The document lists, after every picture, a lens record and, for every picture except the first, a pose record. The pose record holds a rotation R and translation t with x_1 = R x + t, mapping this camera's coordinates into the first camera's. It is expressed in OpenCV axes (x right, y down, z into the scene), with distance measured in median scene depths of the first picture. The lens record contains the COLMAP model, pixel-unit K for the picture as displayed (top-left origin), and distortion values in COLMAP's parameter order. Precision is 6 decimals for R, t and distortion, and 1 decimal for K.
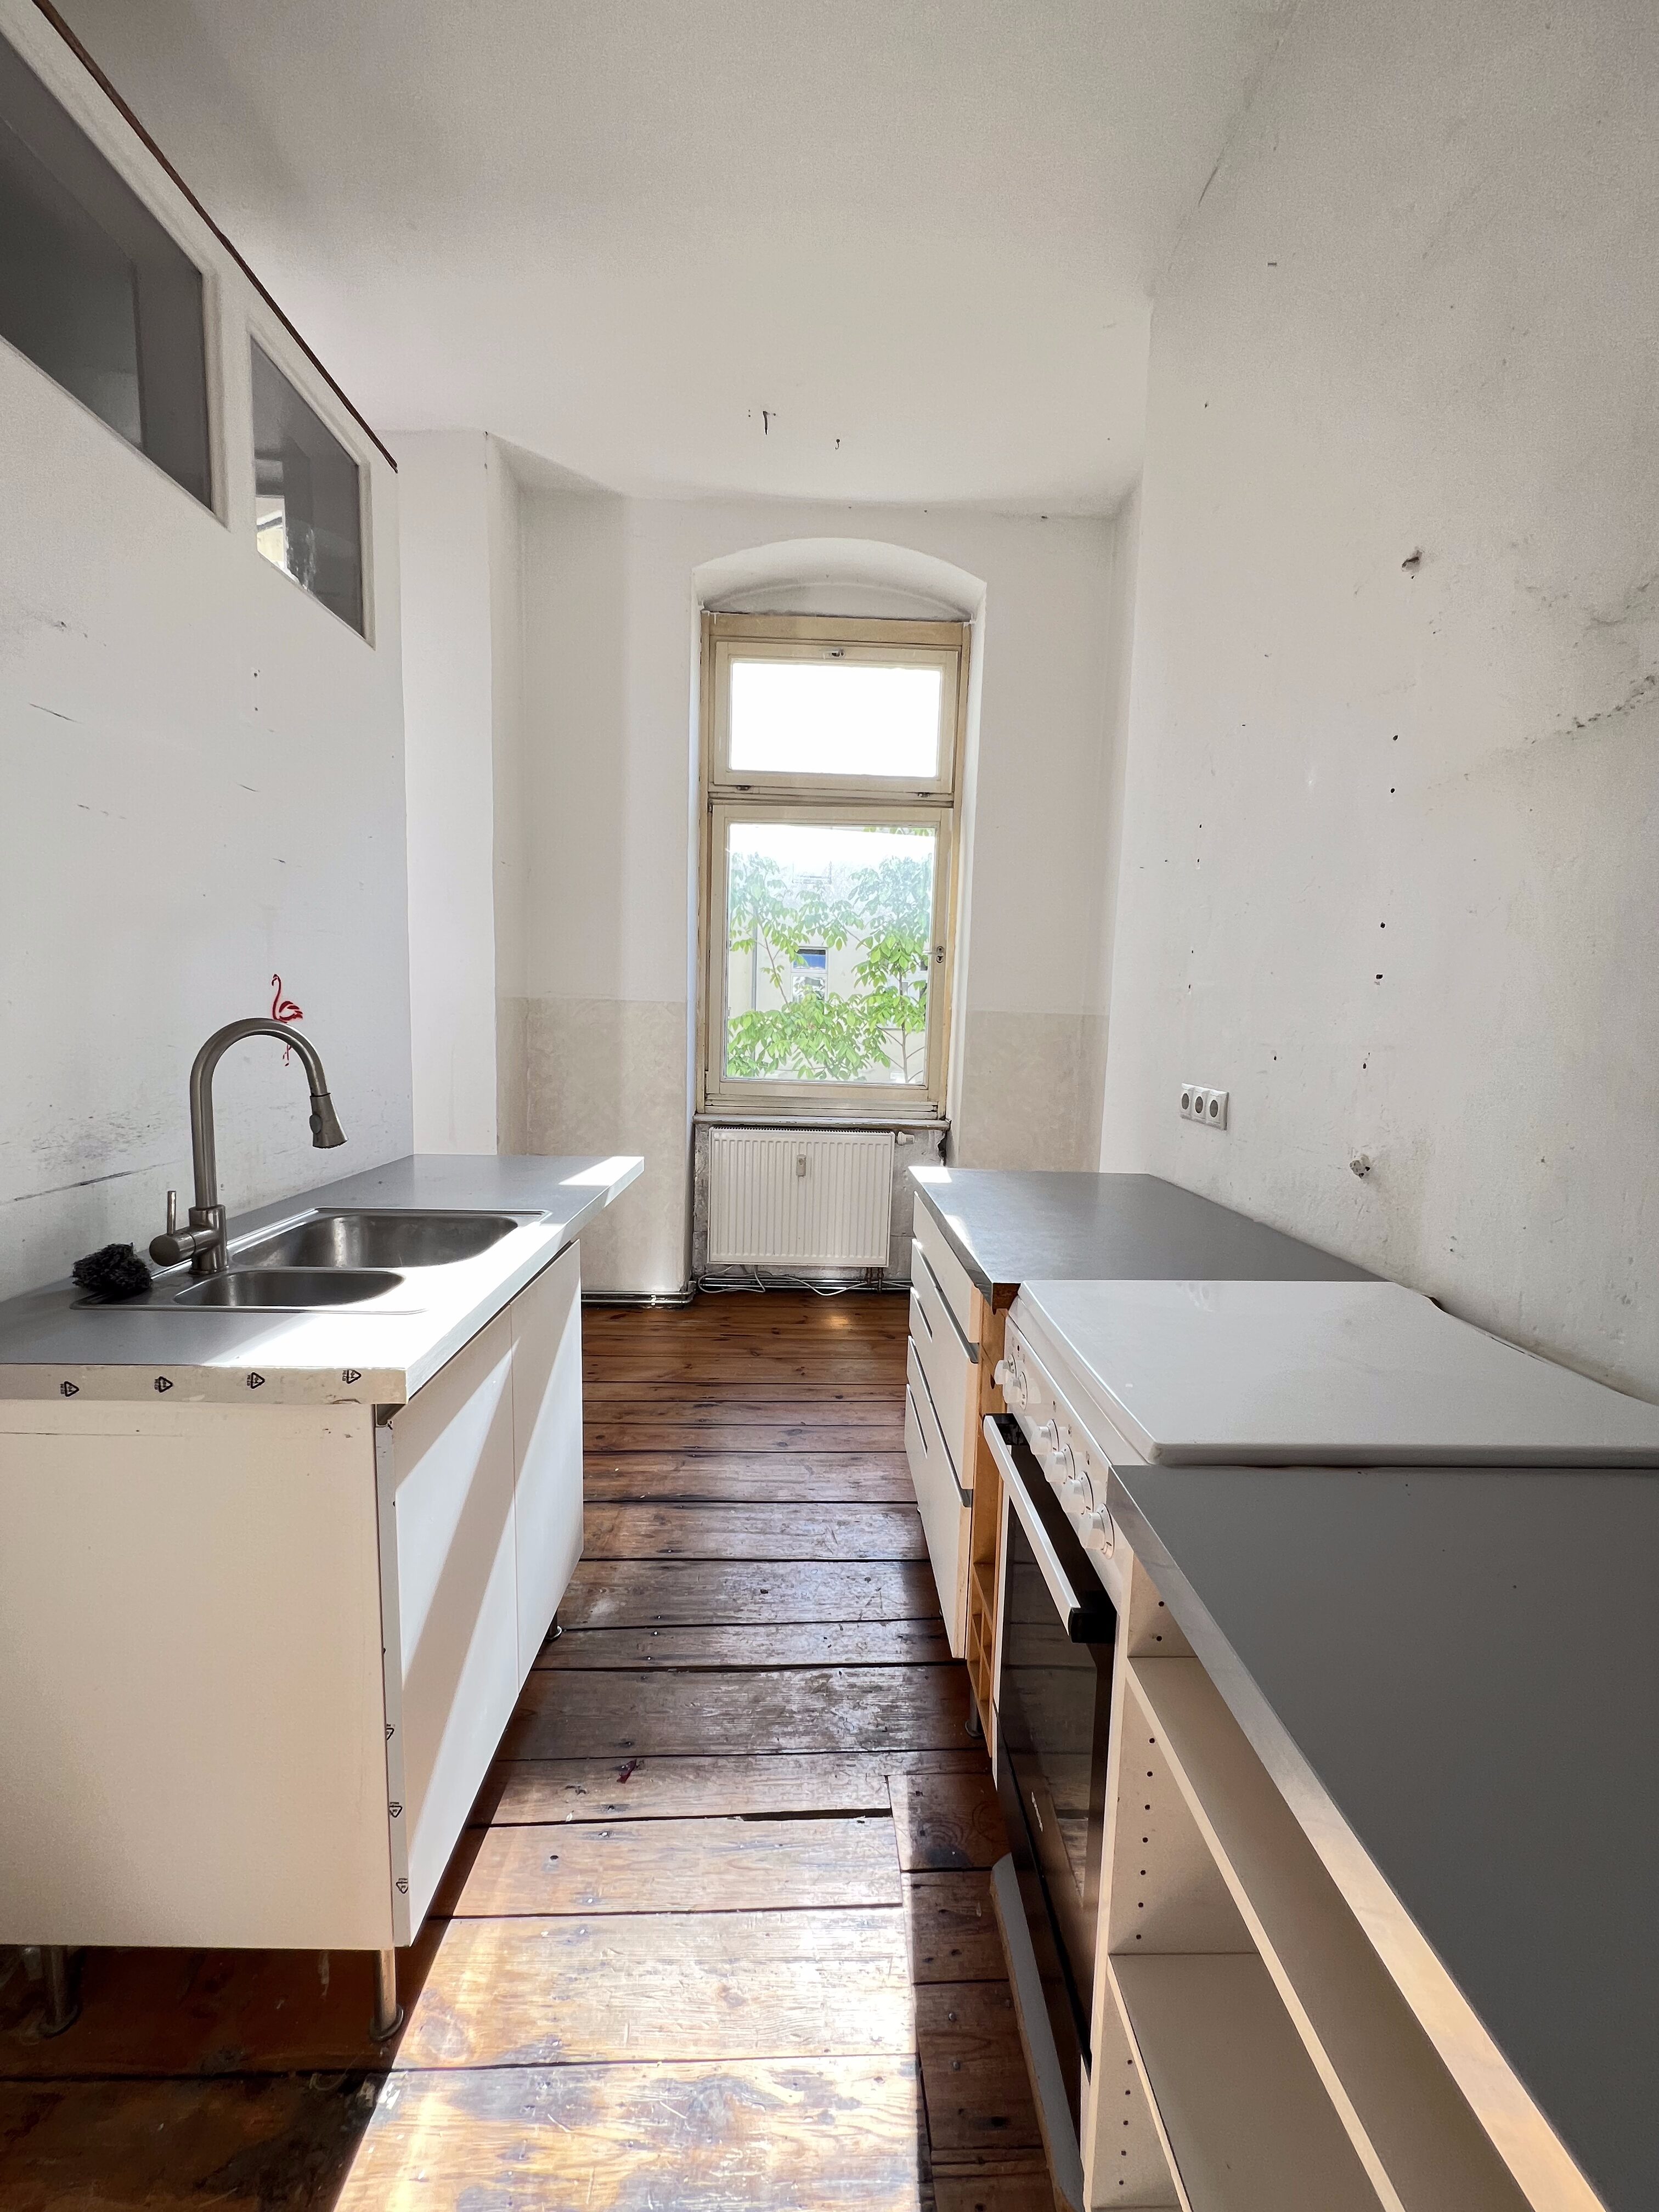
lens RADIAL K [[890.3, 0, 829.5], [0, 890.3, 1106.0], [0, 0, 1]] dist [0.001752, 0.000295]
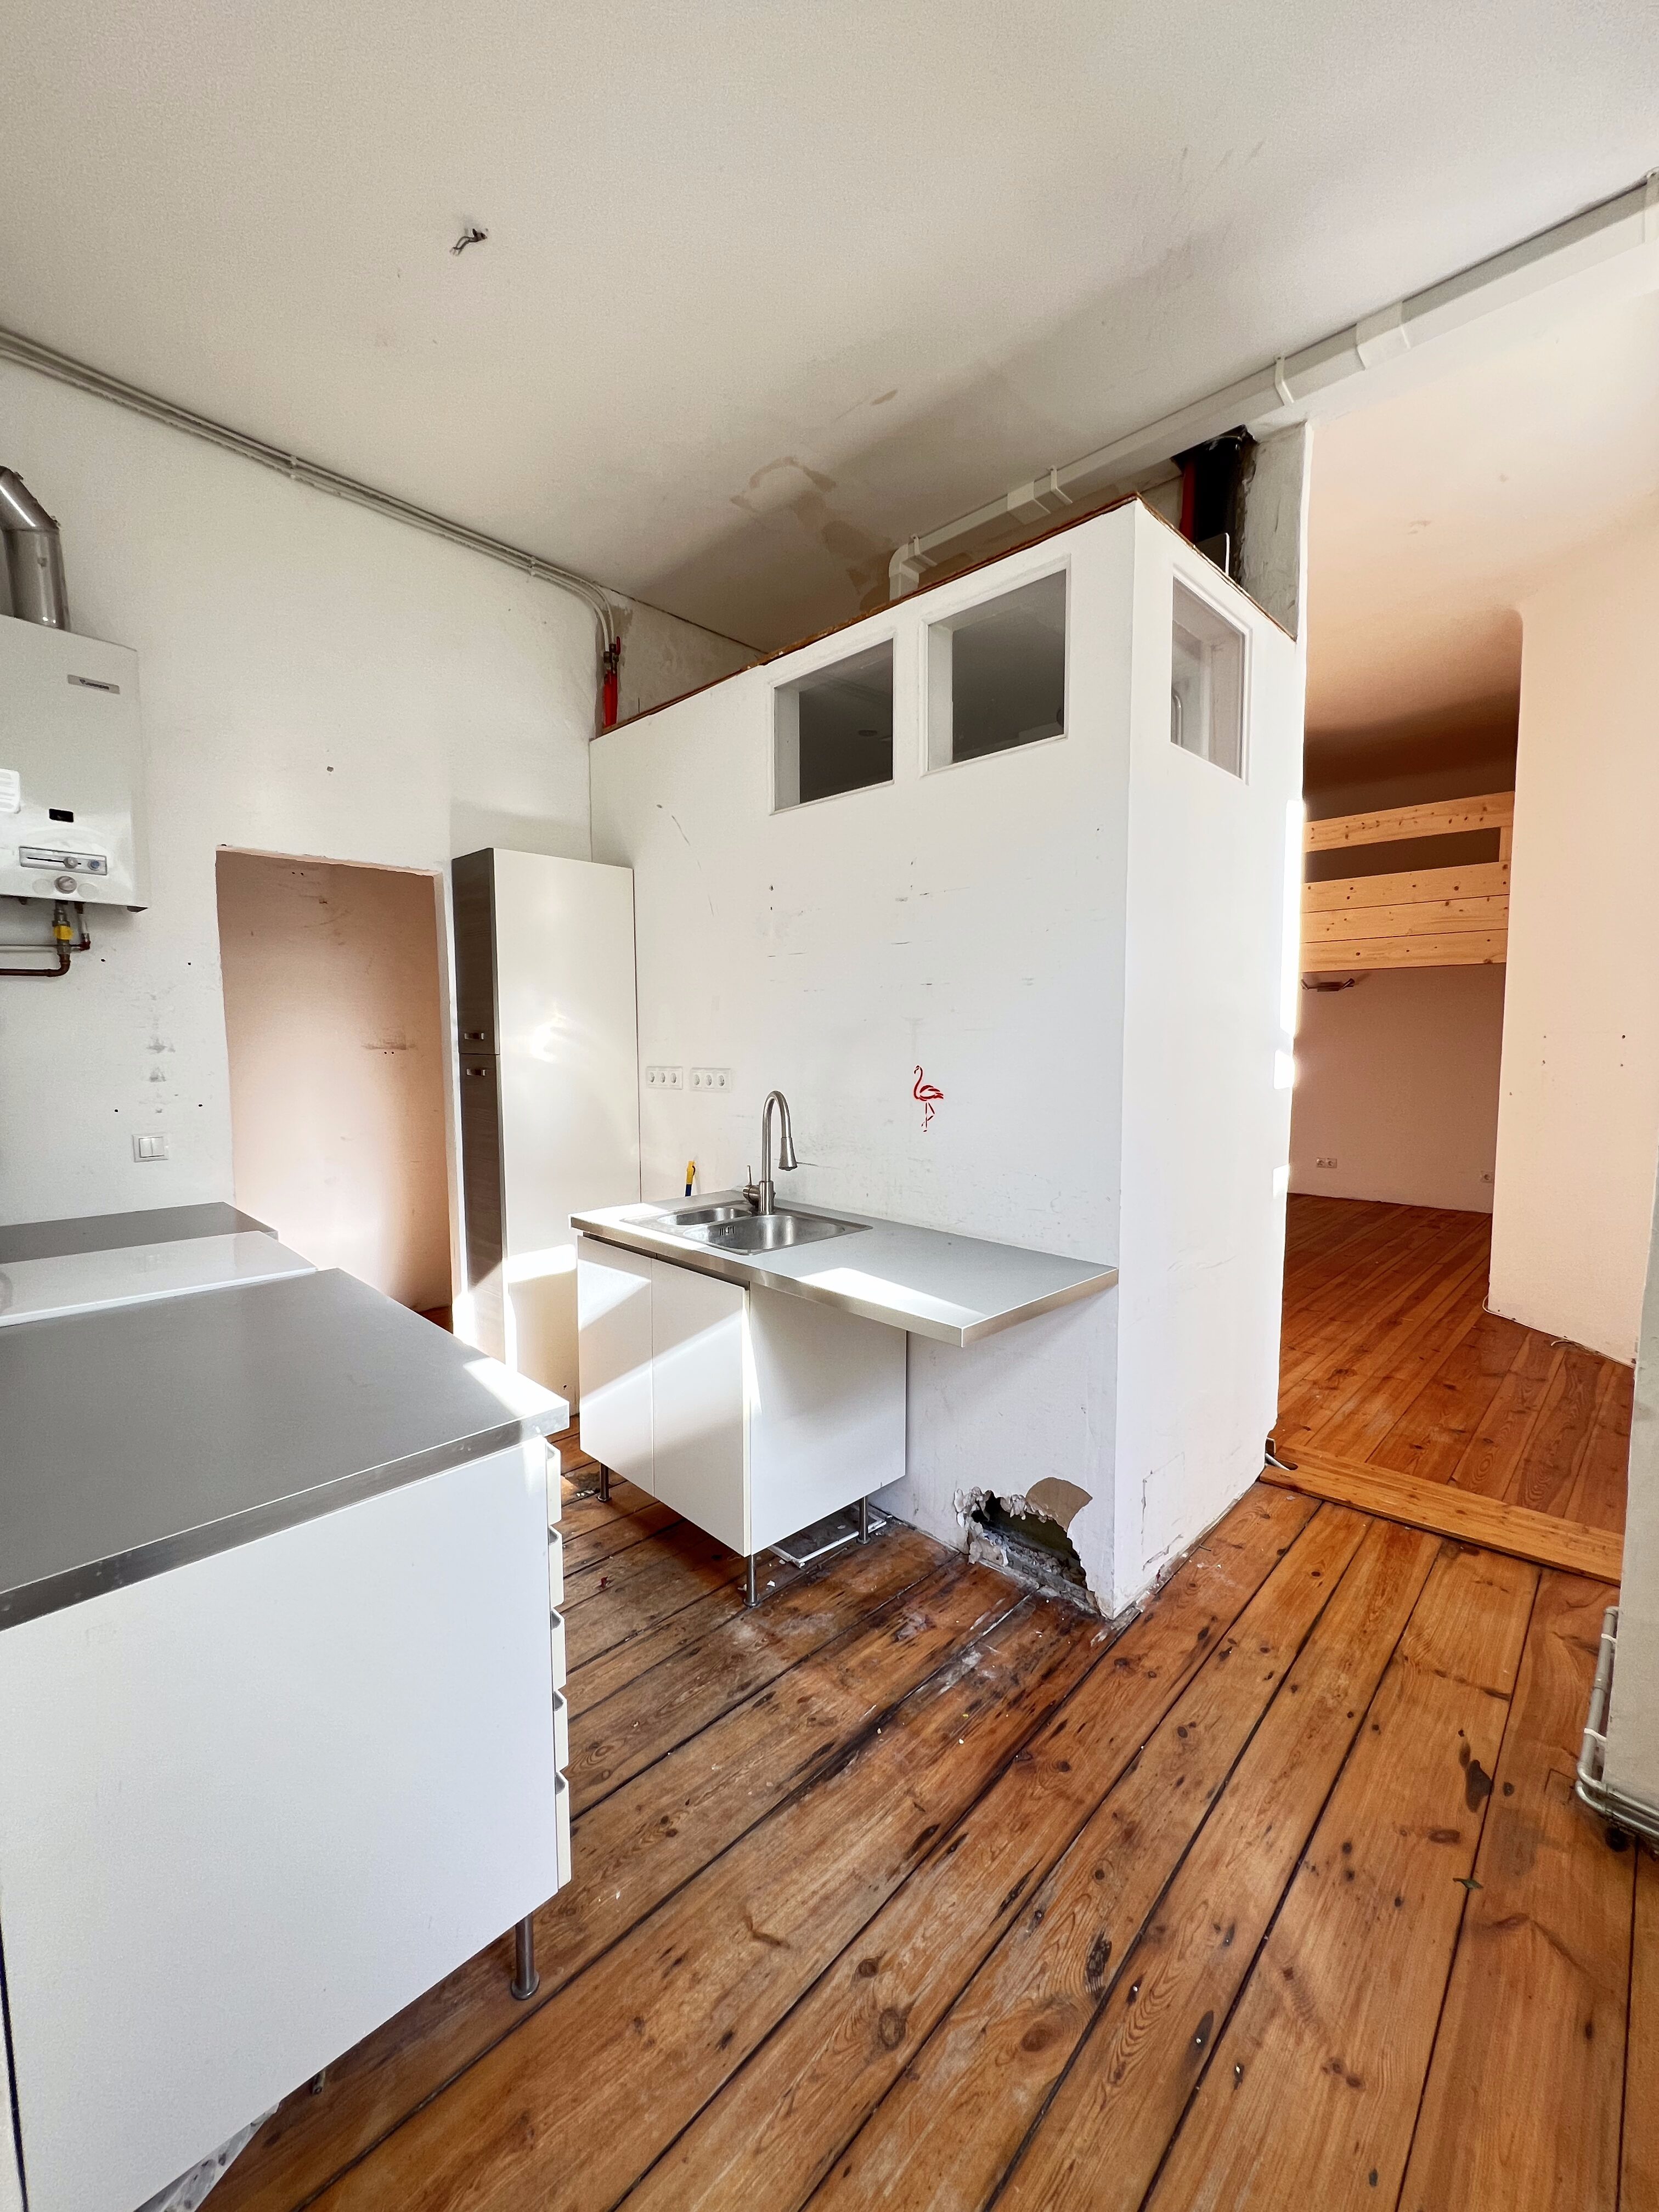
lens RADIAL K [[890.3, 0, 829.5], [0, 890.3, 1106.0], [0, 0, 1]] dist [0.001752, 0.000295]
pose [[-0.726104, 0.030251, -0.686919, 0.321512], [-0.084265, 0.987586, 0.132563, -0.187210], [0.682402, 0.154138, -0.714541, 1.380366]]
